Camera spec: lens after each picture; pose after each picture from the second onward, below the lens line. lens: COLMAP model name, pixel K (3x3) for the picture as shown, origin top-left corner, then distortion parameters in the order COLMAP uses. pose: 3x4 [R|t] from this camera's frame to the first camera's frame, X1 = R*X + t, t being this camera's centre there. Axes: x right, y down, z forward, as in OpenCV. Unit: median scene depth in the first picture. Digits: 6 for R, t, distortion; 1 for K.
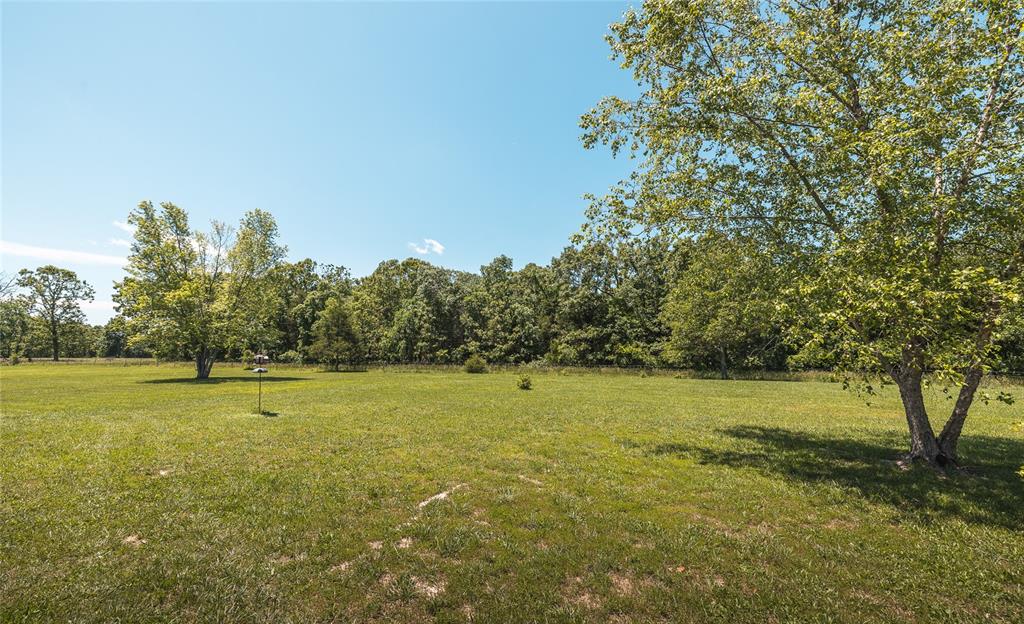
lens RADIAL K [[434.4, 0, 515.0], [0, 434.4, 305.7], [0, 0, 1]] dist [-0.000205, -0.000027]
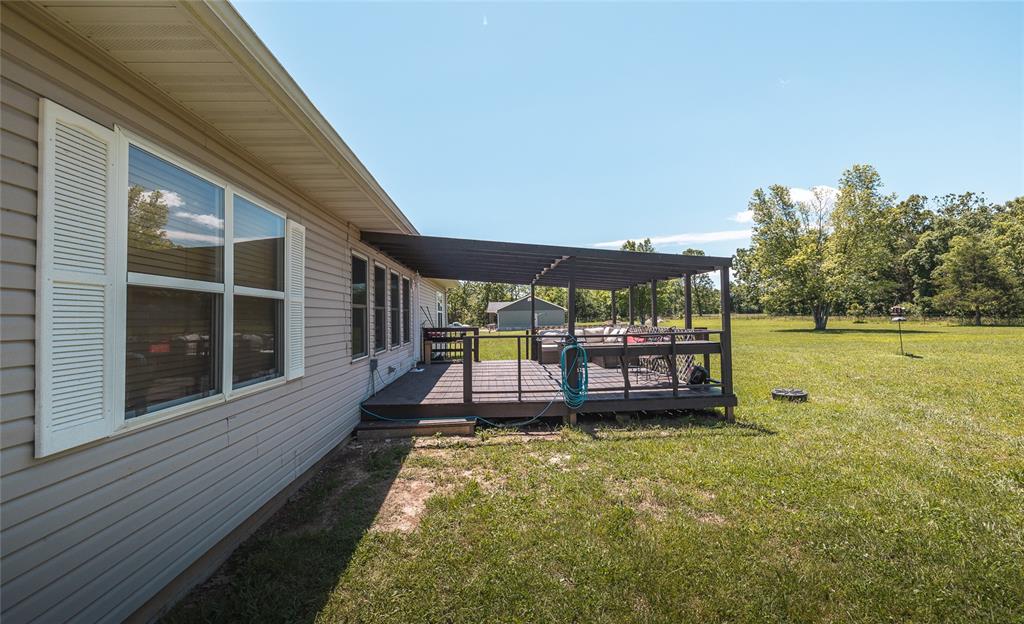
lens RADIAL K [[434.4, 0, 511.8], [0, 434.4, 302.7], [0, 0, 1]] dist [-0.000205, -0.000027]
pose [[0.363238, -0.038956, -0.930882, 0.031695], [0.127826, 0.991761, 0.008375, -0.009885], [0.922886, -0.122033, 0.365225, -0.099776]]
